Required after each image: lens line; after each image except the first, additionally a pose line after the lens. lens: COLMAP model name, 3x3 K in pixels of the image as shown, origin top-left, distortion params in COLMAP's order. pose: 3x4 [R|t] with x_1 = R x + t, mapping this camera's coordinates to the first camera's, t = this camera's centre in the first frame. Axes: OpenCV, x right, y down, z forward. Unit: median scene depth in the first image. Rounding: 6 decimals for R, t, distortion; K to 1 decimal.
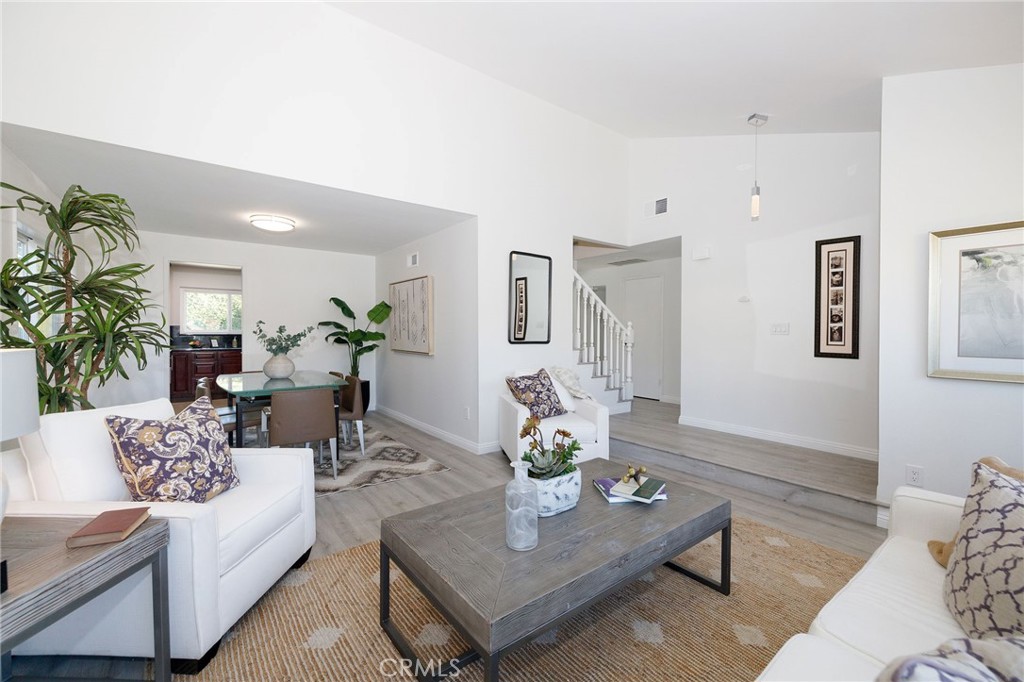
lens RADIAL K [[429.6, 0, 520.8], [0, 429.6, 339.4], [0, 0, 1]] dist [0.003130, -0.000980]
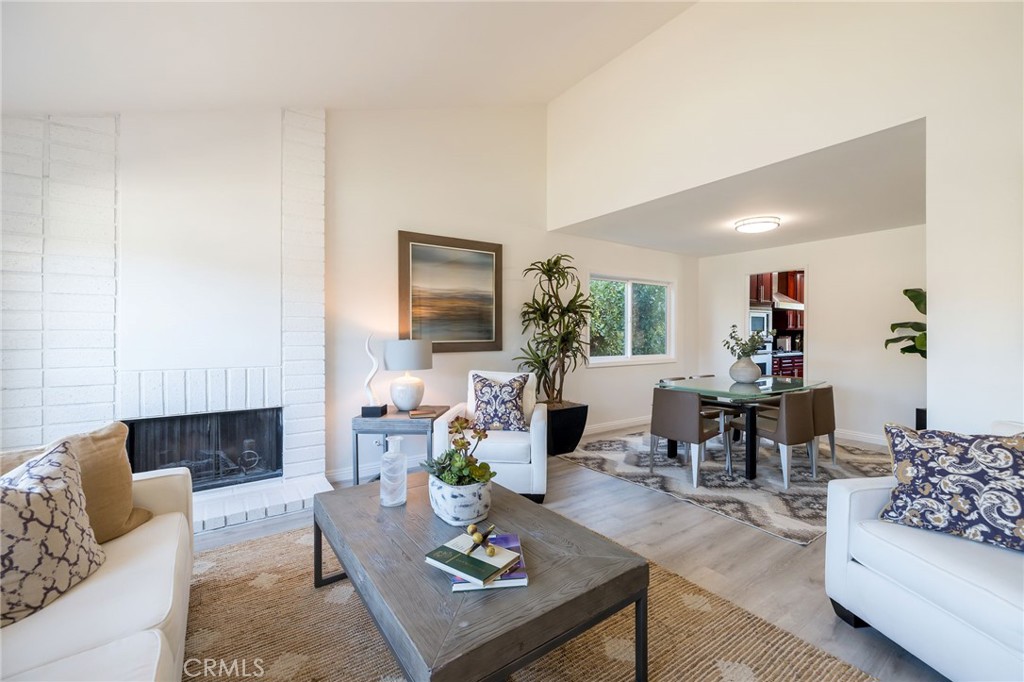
lens RADIAL K [[429.6, 0, 521.2], [0, 429.6, 337.1], [0, 0, 1]] dist [0.003130, -0.000980]
pose [[-0.046177, 0.000706, -0.998933, 0.537281], [-0.024869, 0.999689, 0.001857, -0.006509], [0.998624, 0.024929, -0.046145, 0.618631]]
